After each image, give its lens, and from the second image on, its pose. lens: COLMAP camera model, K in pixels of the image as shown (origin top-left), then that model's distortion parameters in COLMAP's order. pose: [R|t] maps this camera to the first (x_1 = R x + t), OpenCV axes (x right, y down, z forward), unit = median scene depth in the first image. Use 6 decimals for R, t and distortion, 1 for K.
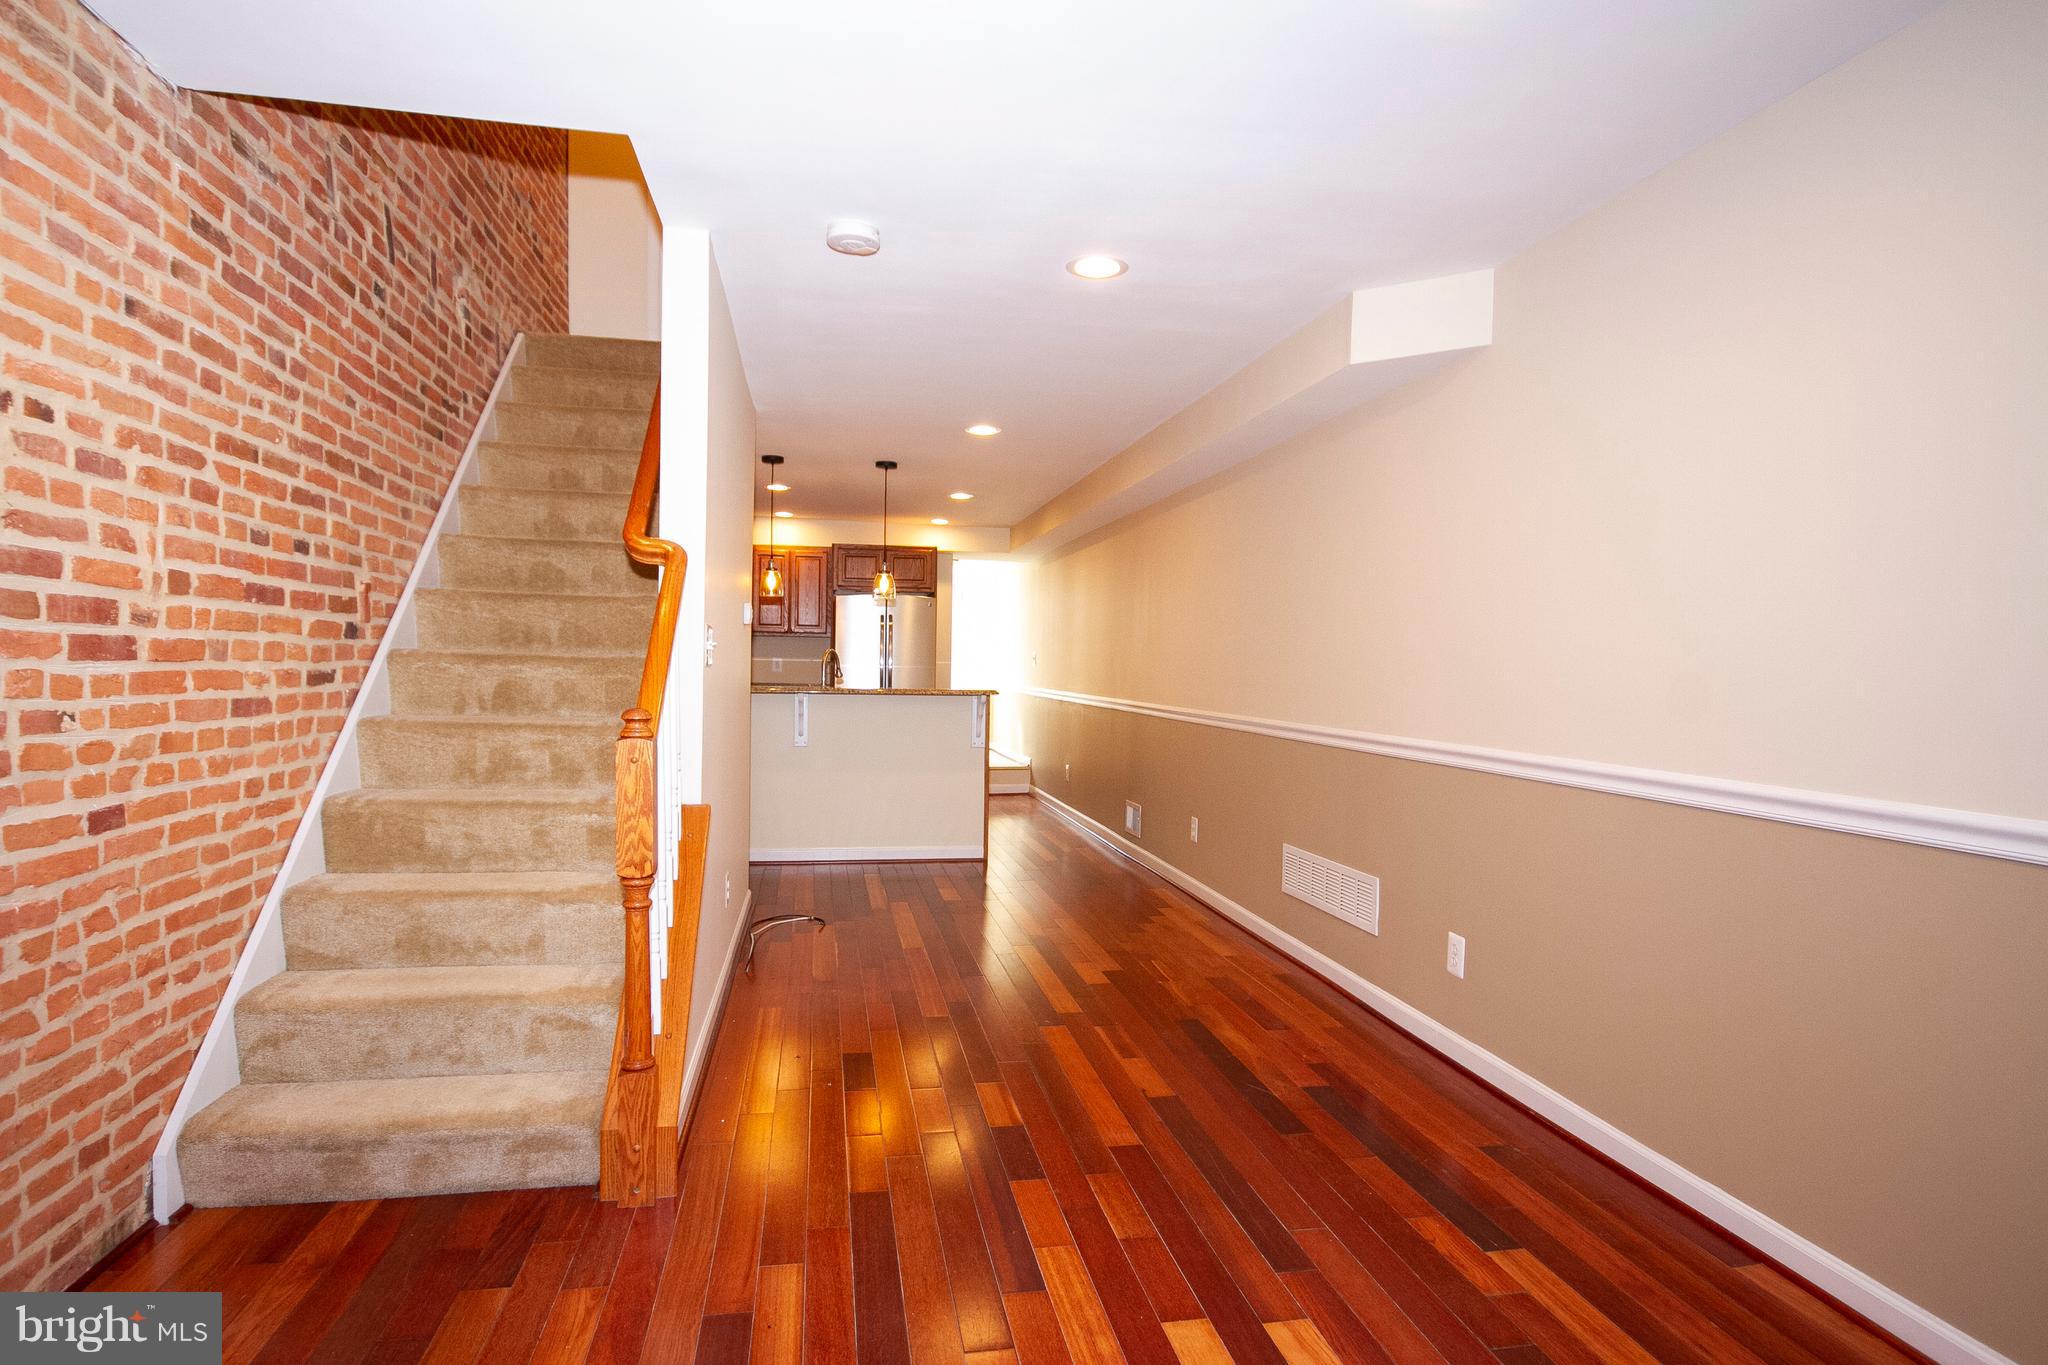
lens RADIAL K [[1123.1, 0, 1018.1], [0, 1123.1, 694.3], [0, 0, 1]] dist [0.015479, -0.000091]
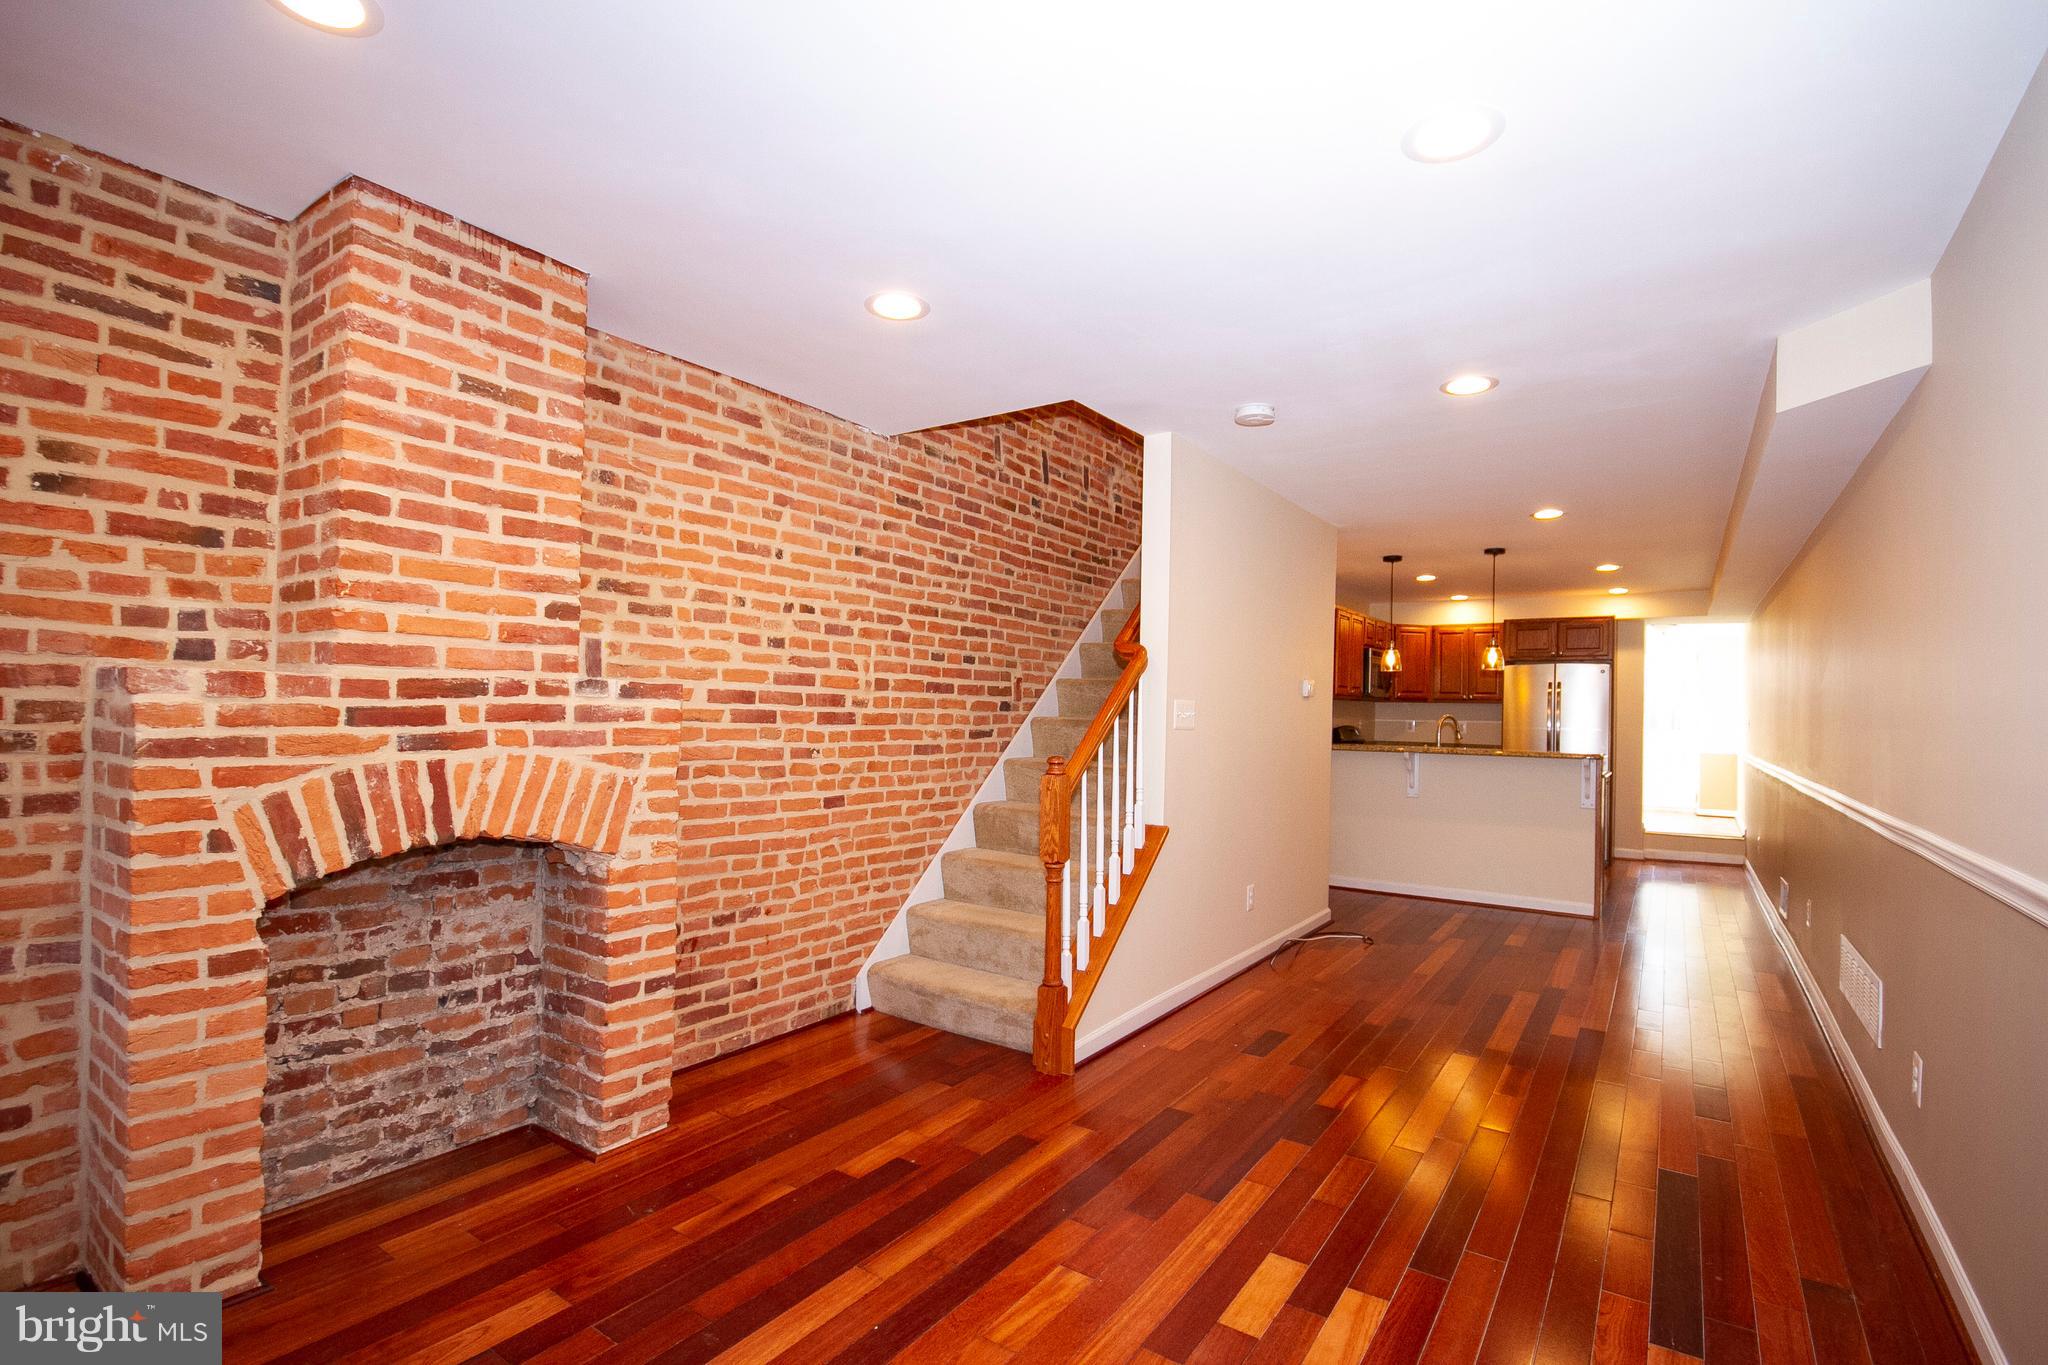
lens RADIAL K [[945.3, 0, 1014.6], [0, 945.3, 693.5], [0, 0, 1]] dist [-0.013671, 0.000433]
pose [[0.706437, -0.015006, -0.707617, 0.544742], [-0.026942, 0.998480, -0.048072, -0.010225], [0.707263, 0.053024, 0.704959, 0.014216]]
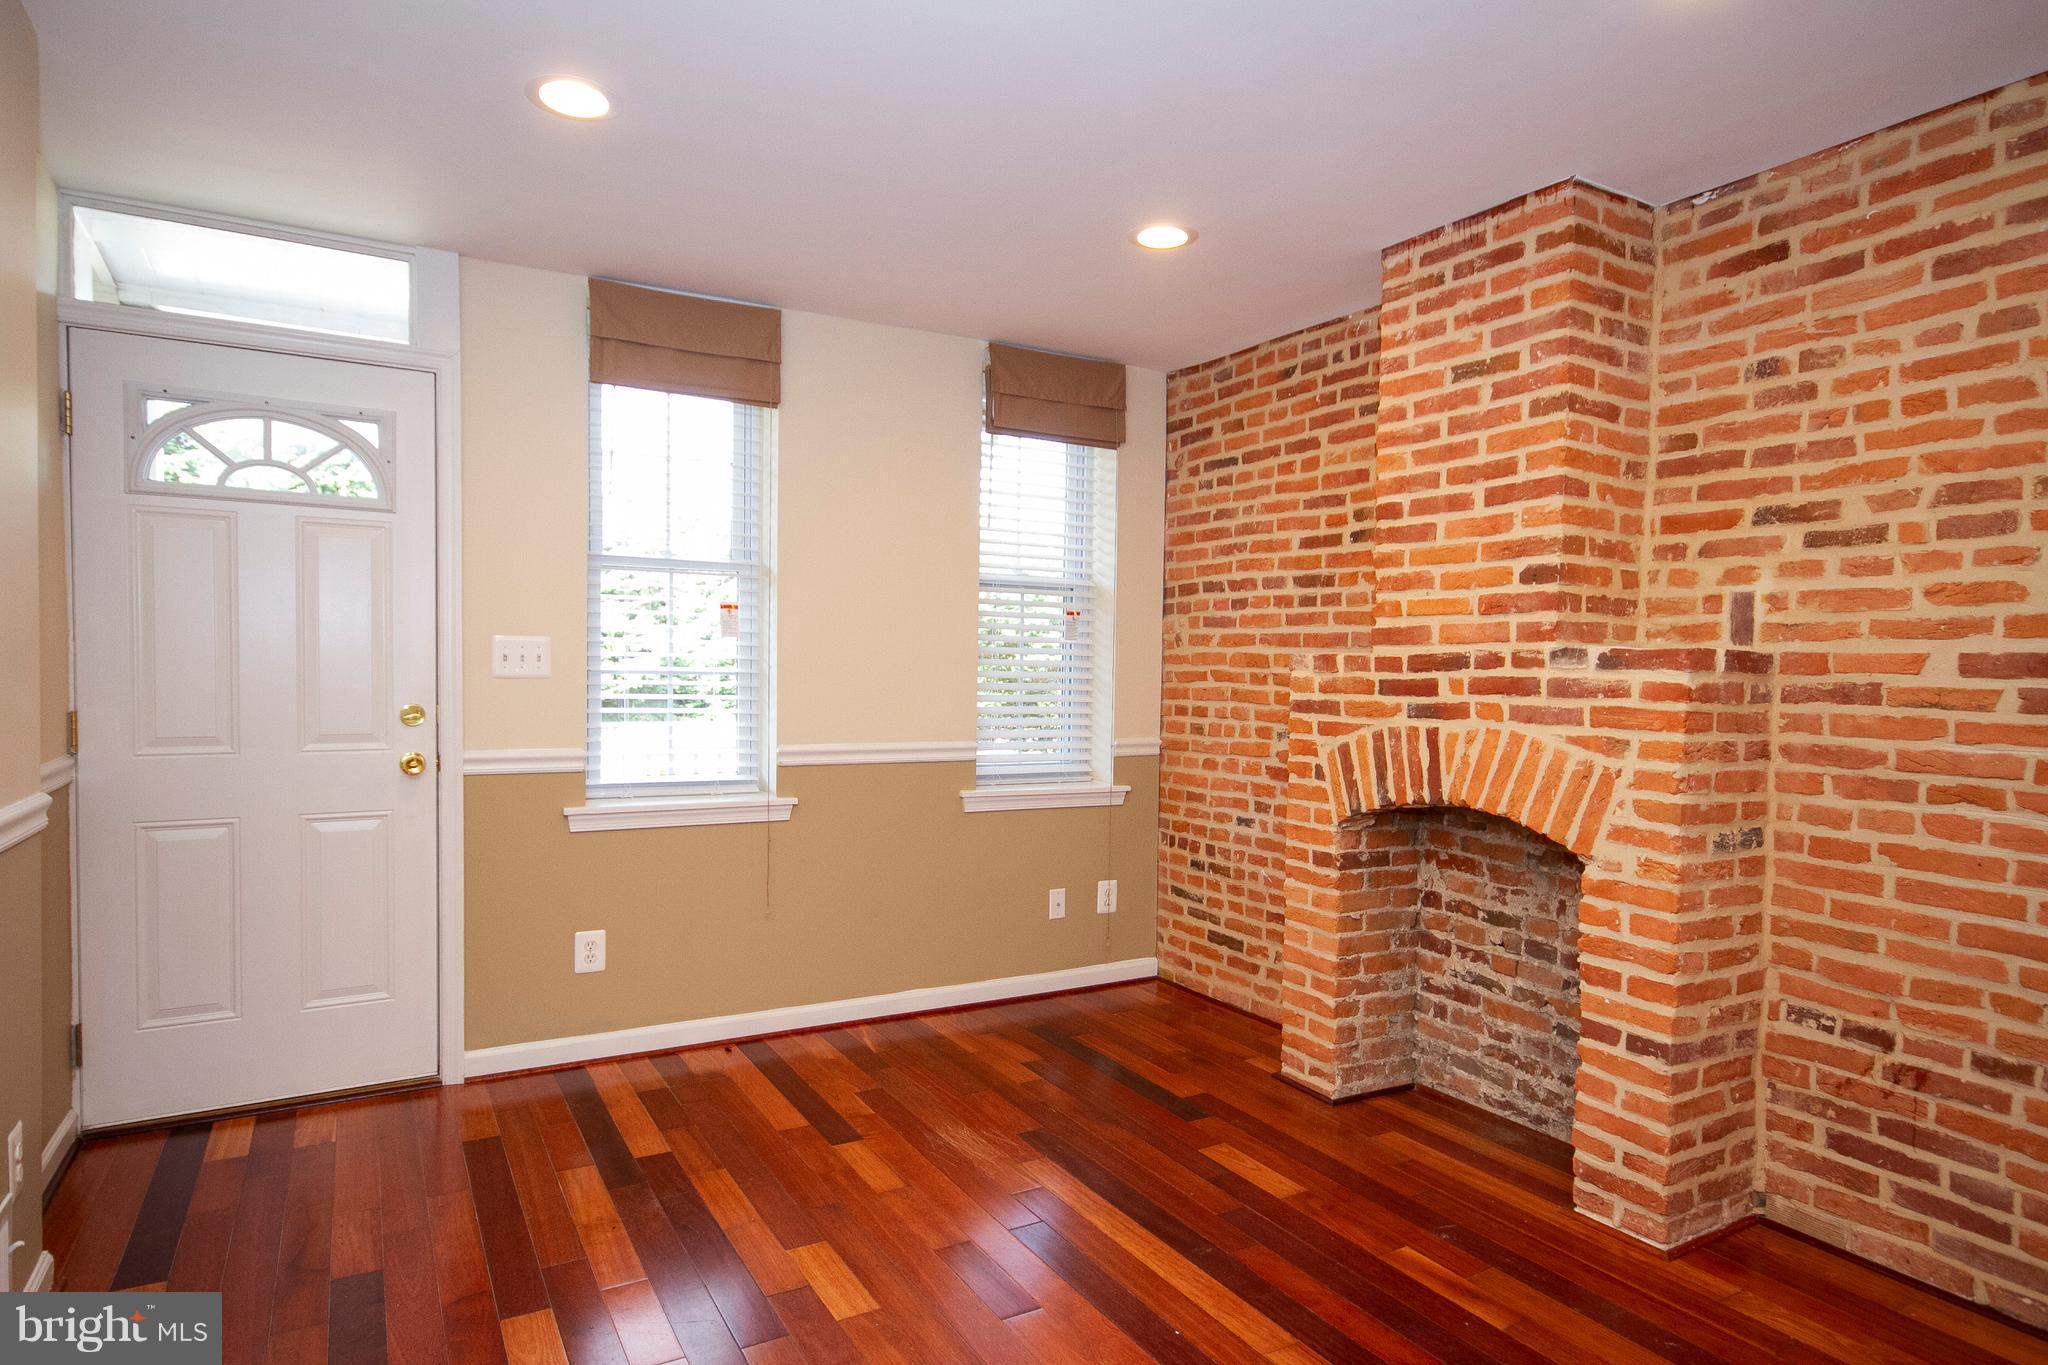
lens RADIAL K [[1138.5, 0, 1024.0], [0, 1138.5, 682.5], [0, 0, 1]] dist [0.000468, 0.000392]
pose [[-0.936646, -0.023146, -0.349511, 0.341454], [-0.037488, 0.998707, 0.034325, -0.047864], [0.348264, 0.045253, -0.936303, 1.234603]]
